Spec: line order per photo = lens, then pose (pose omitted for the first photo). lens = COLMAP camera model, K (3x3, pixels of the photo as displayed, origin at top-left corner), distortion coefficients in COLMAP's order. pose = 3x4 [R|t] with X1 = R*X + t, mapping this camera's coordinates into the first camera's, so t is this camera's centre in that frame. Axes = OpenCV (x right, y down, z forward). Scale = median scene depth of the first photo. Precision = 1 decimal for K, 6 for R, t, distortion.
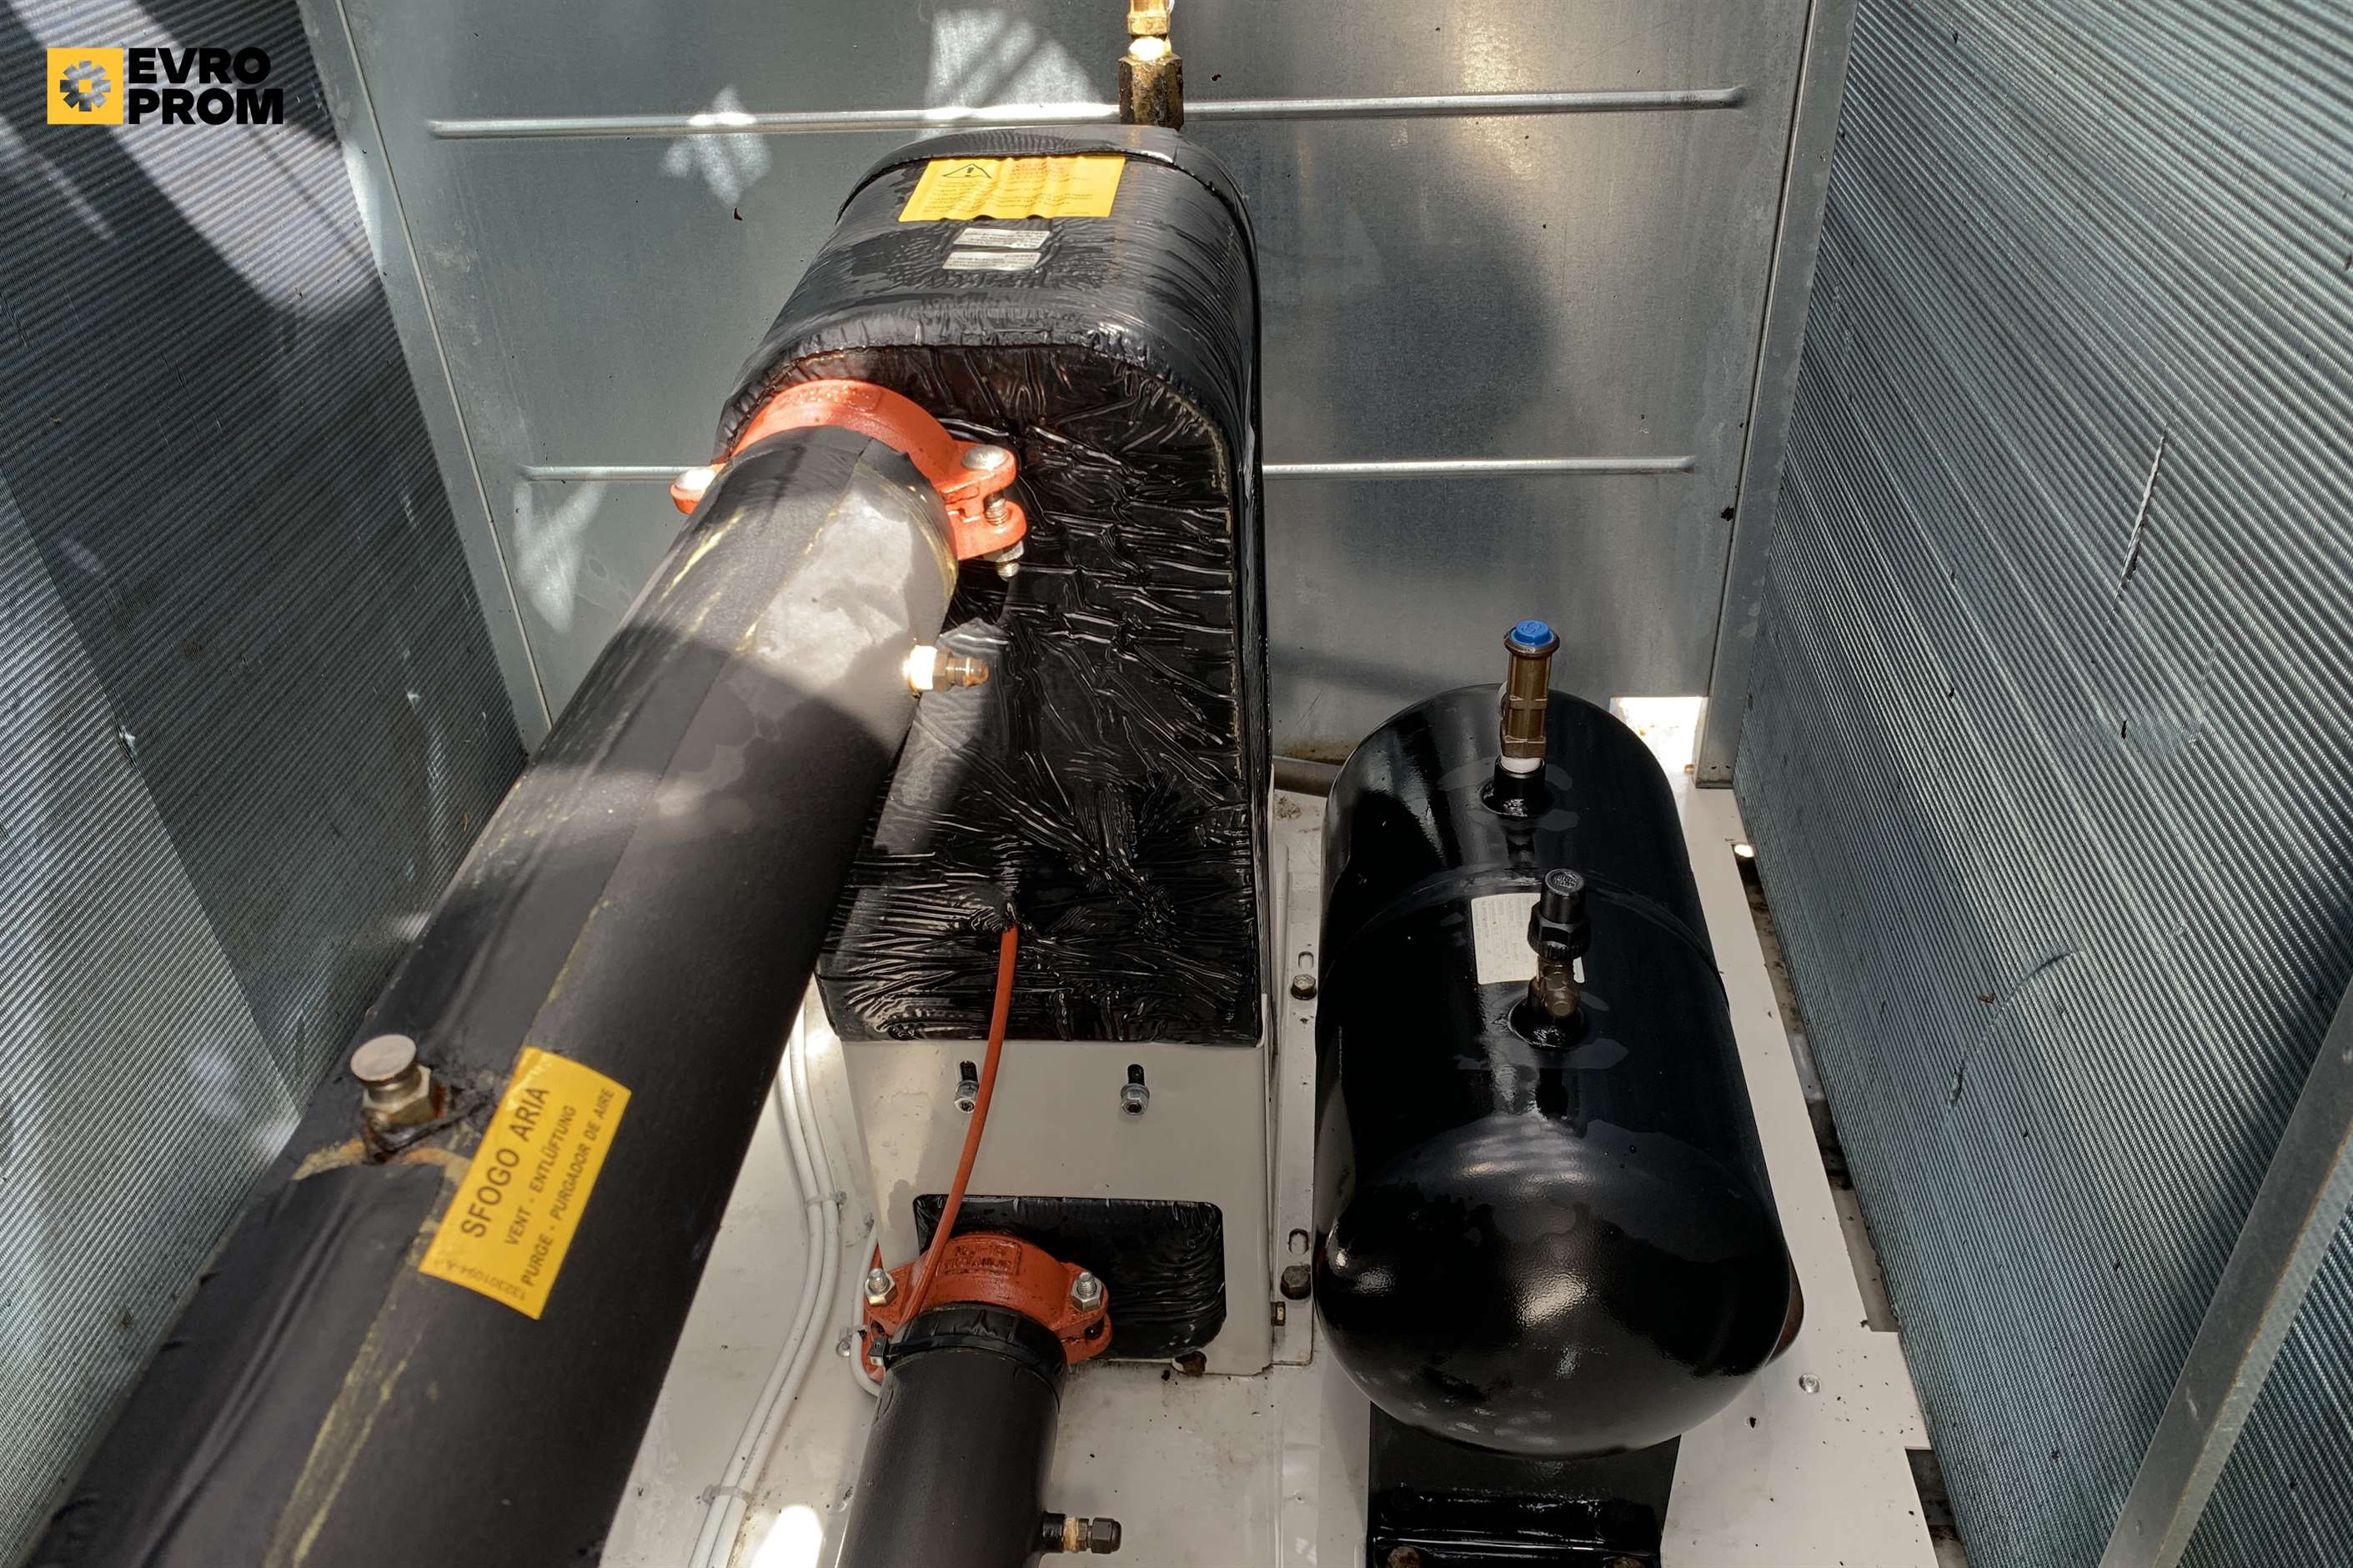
lens RADIAL K [[1843.0, 0, 1211.4], [0, 1843.0, 830.0], [0, 0, 1]] dist [0.051182, -0.147666]
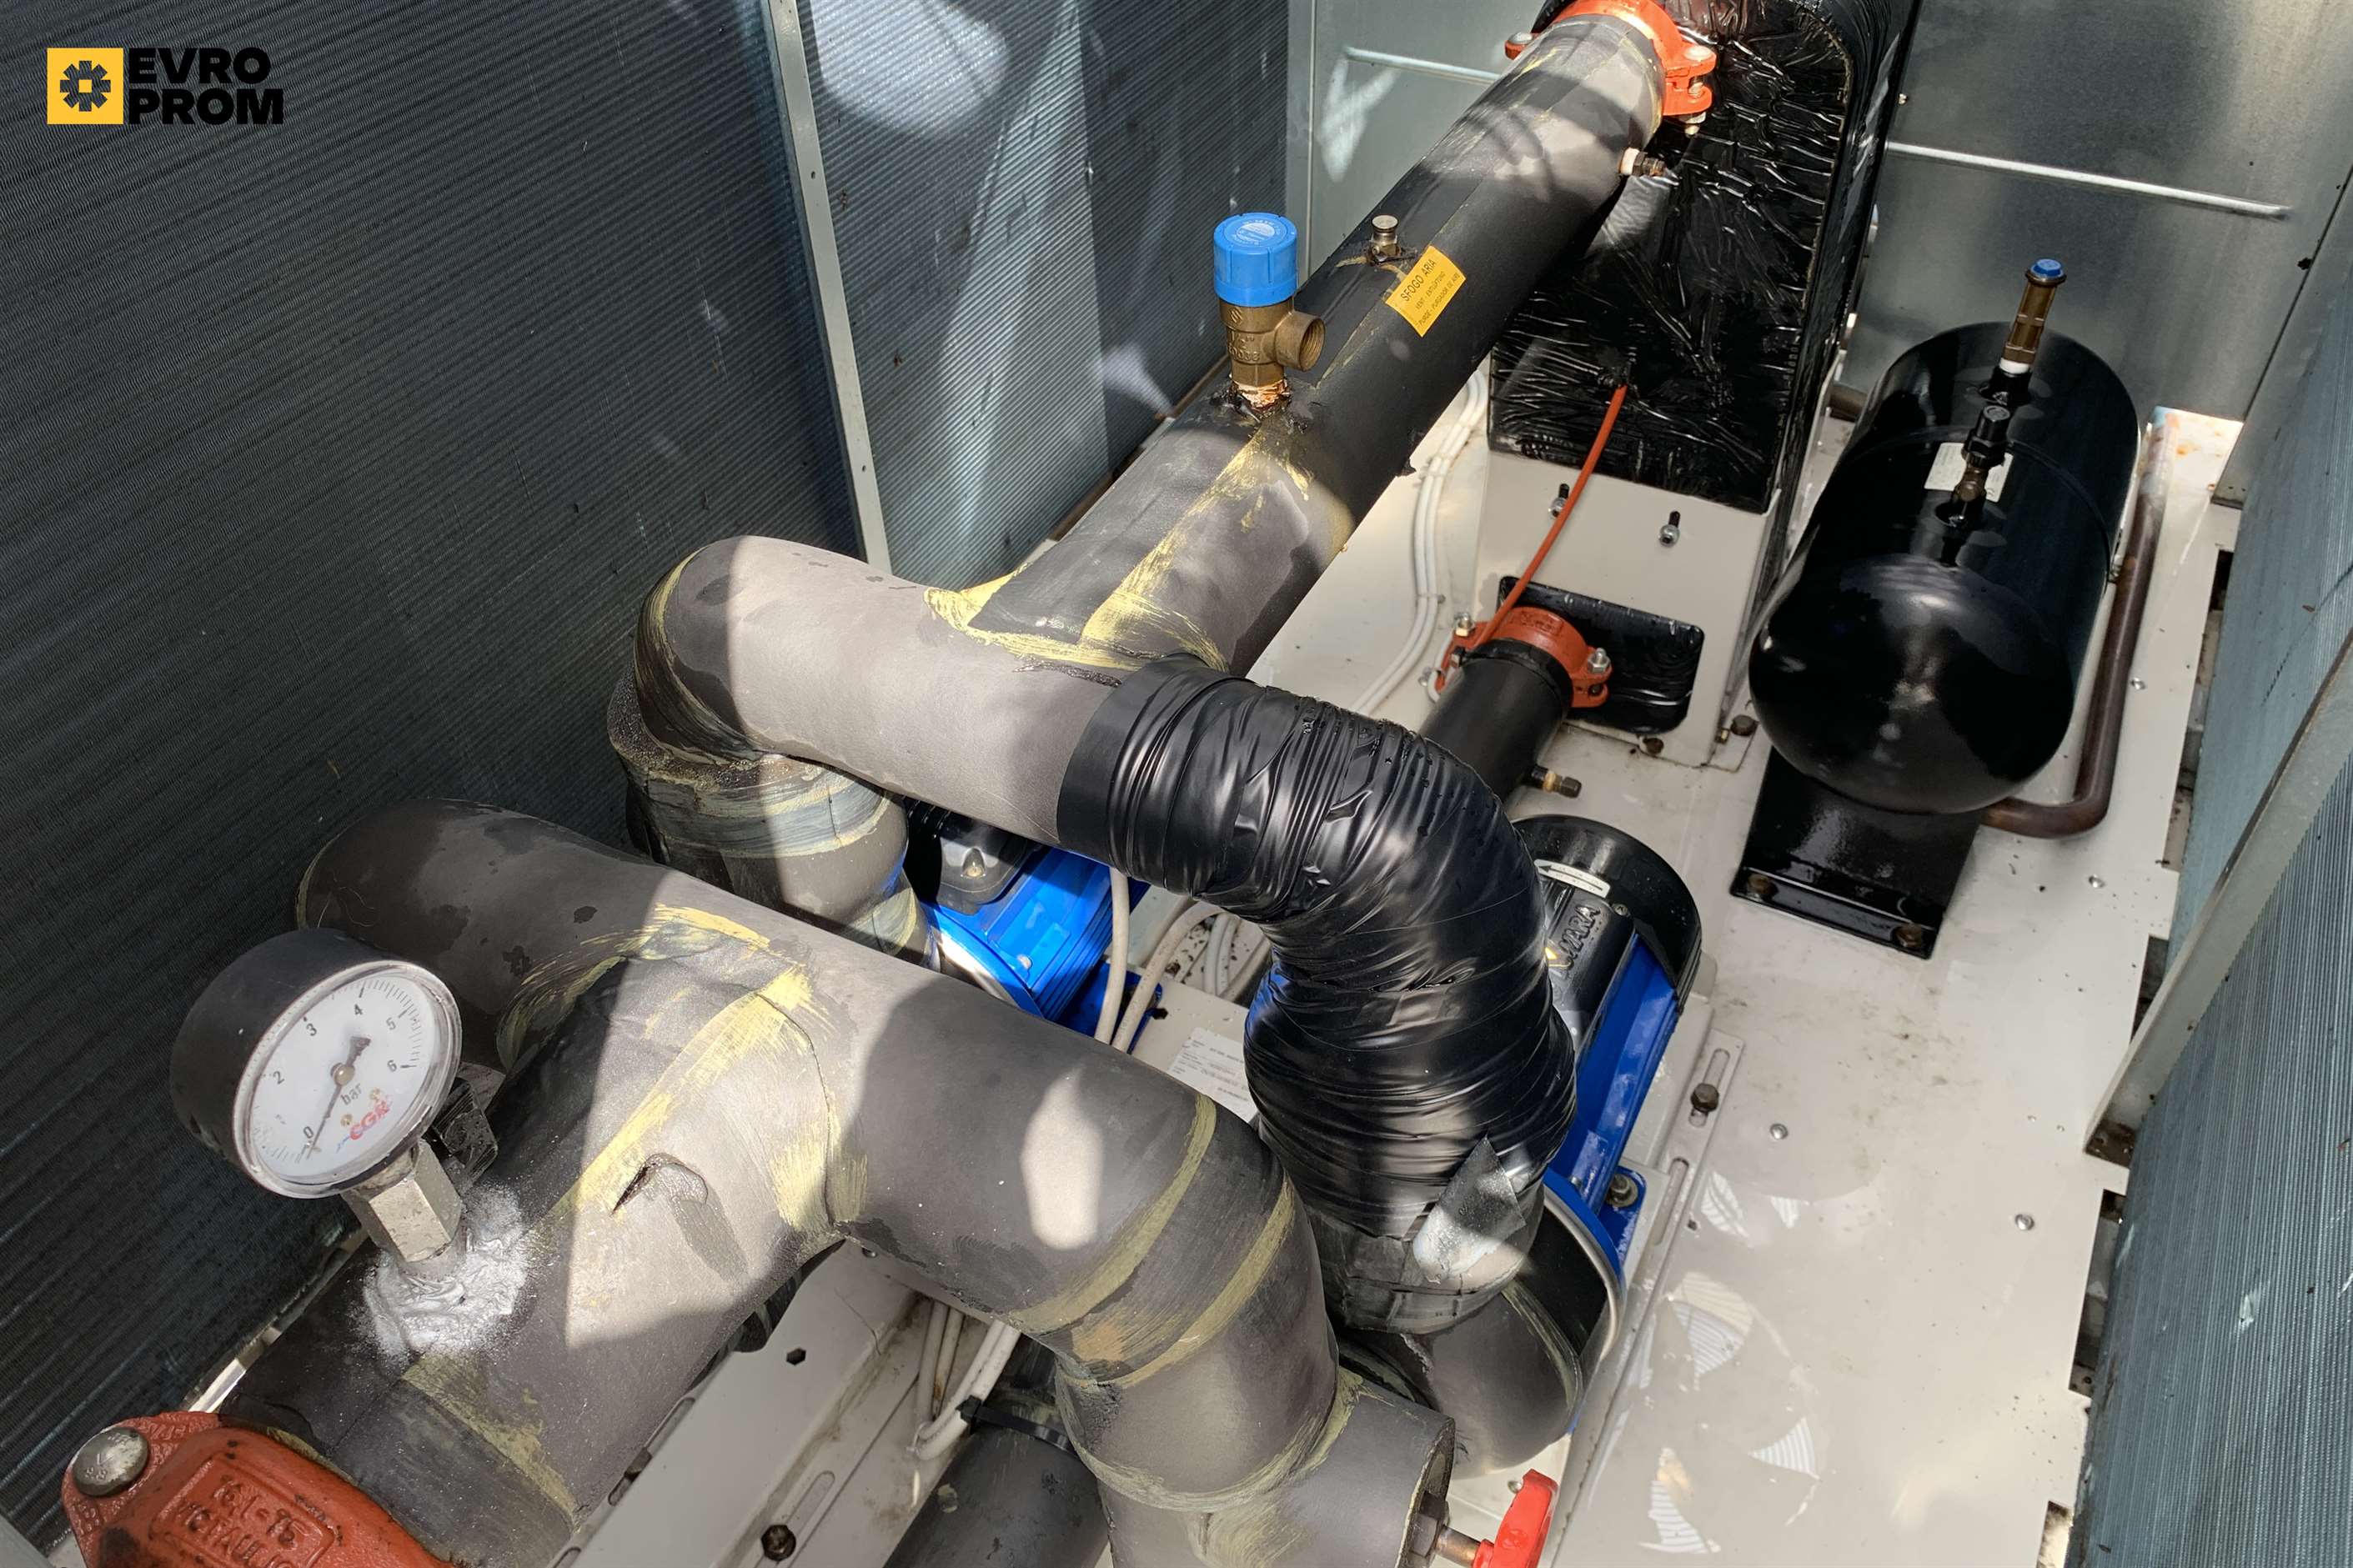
lens RADIAL K [[1757.6, 0, 1176.5], [0, 1757.6, 784.0], [0, 0, 1]] dist [-0.023574, 0.000767]
pose [[0.913016, 0.286627, -0.290254, 0.064012], [-0.238654, 0.952381, 0.189774, 0.165372], [0.330827, -0.103996, 0.937944, -0.476162]]
